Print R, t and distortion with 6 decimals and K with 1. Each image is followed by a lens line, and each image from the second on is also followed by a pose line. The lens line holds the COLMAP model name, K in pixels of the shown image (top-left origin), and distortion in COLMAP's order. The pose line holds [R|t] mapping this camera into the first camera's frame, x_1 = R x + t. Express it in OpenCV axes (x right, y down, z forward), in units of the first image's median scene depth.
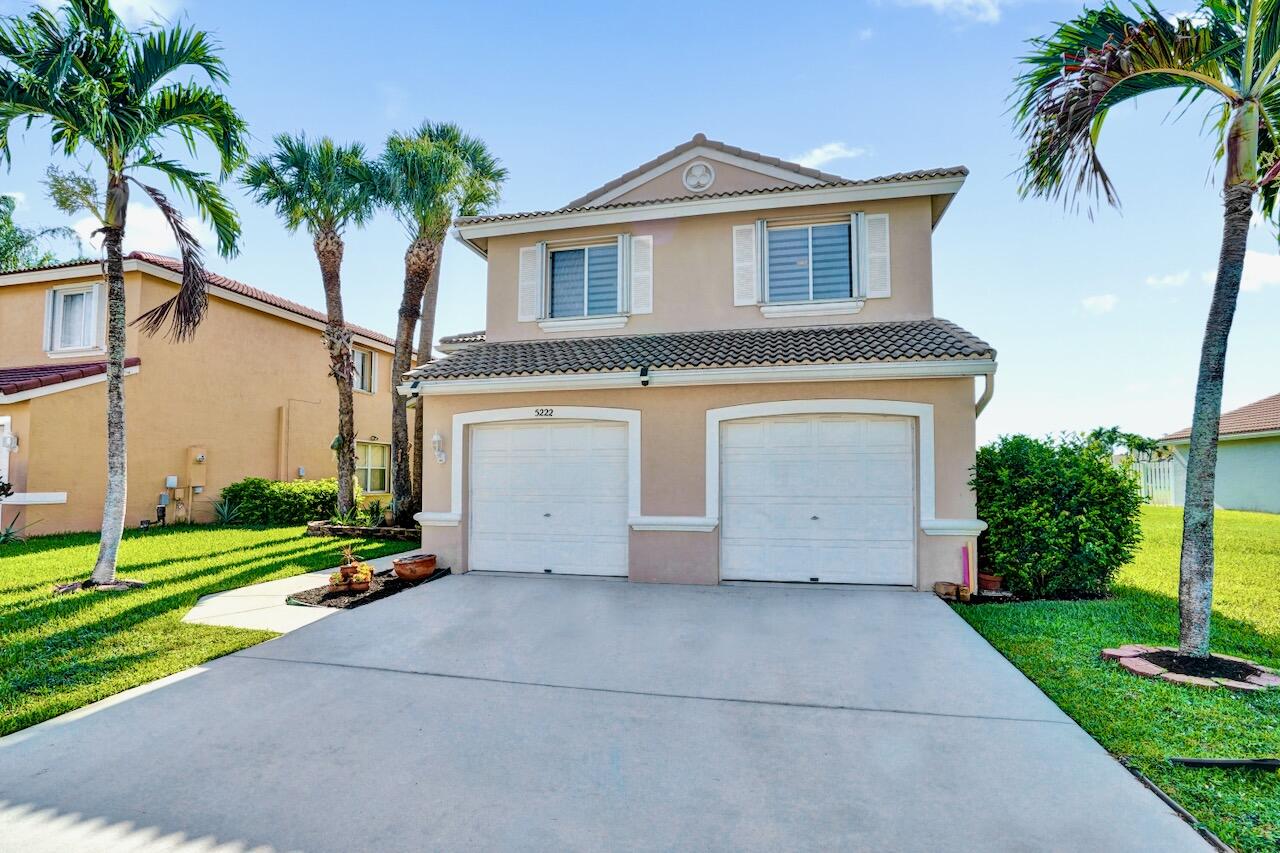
lens RADIAL K [[606.4, 0, 633.0], [0, 606.4, 438.8], [0, 0, 1]] dist [-0.056765, 0.025888]
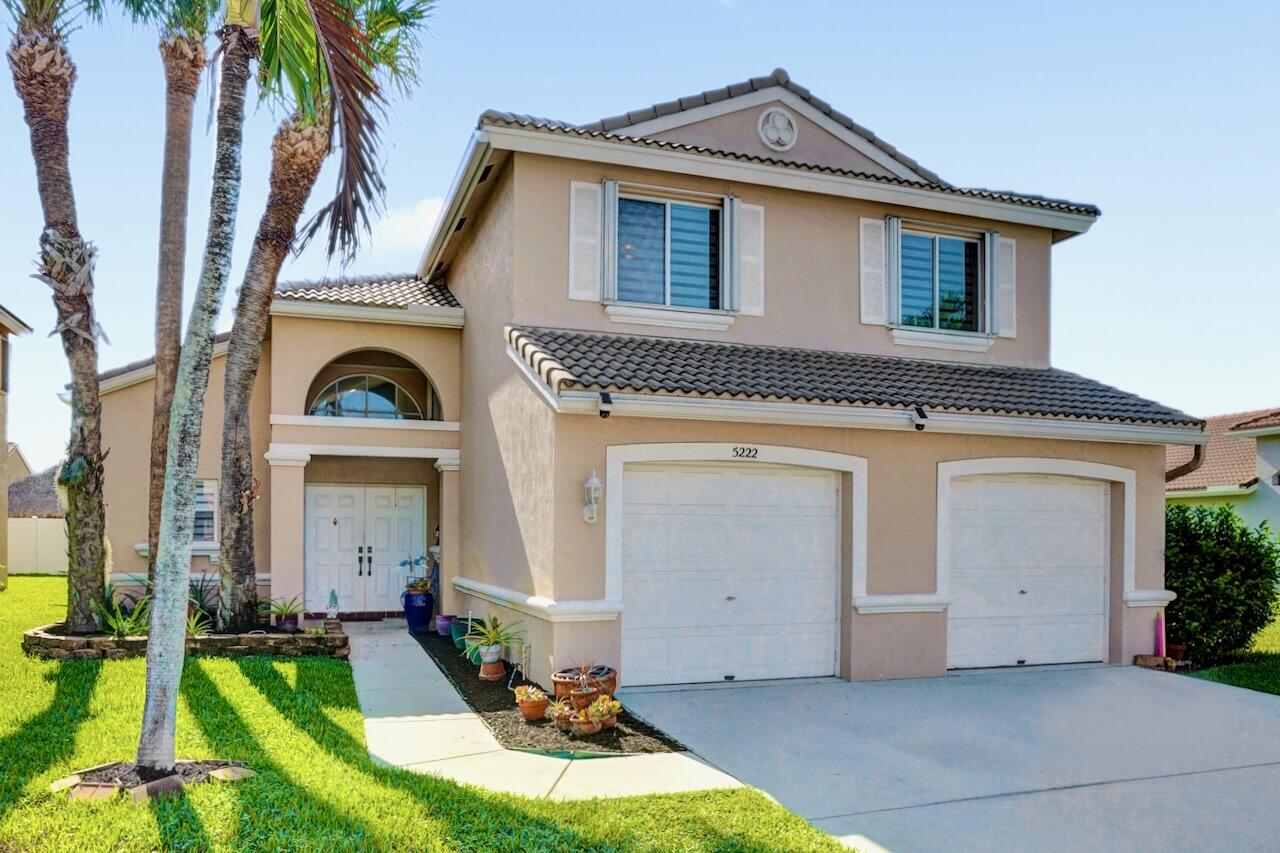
lens RADIAL K [[973.4, 0, 636.8], [0, 973.4, 519.1], [0, 0, 1]] dist [-0.051803, 0.031938]
pose [[0.841841, 0.015975, 0.539489, -0.860752], [-0.040317, 0.998630, 0.033342, 0.000786], [-0.538218, -0.049819, 0.841332, 0.116445]]
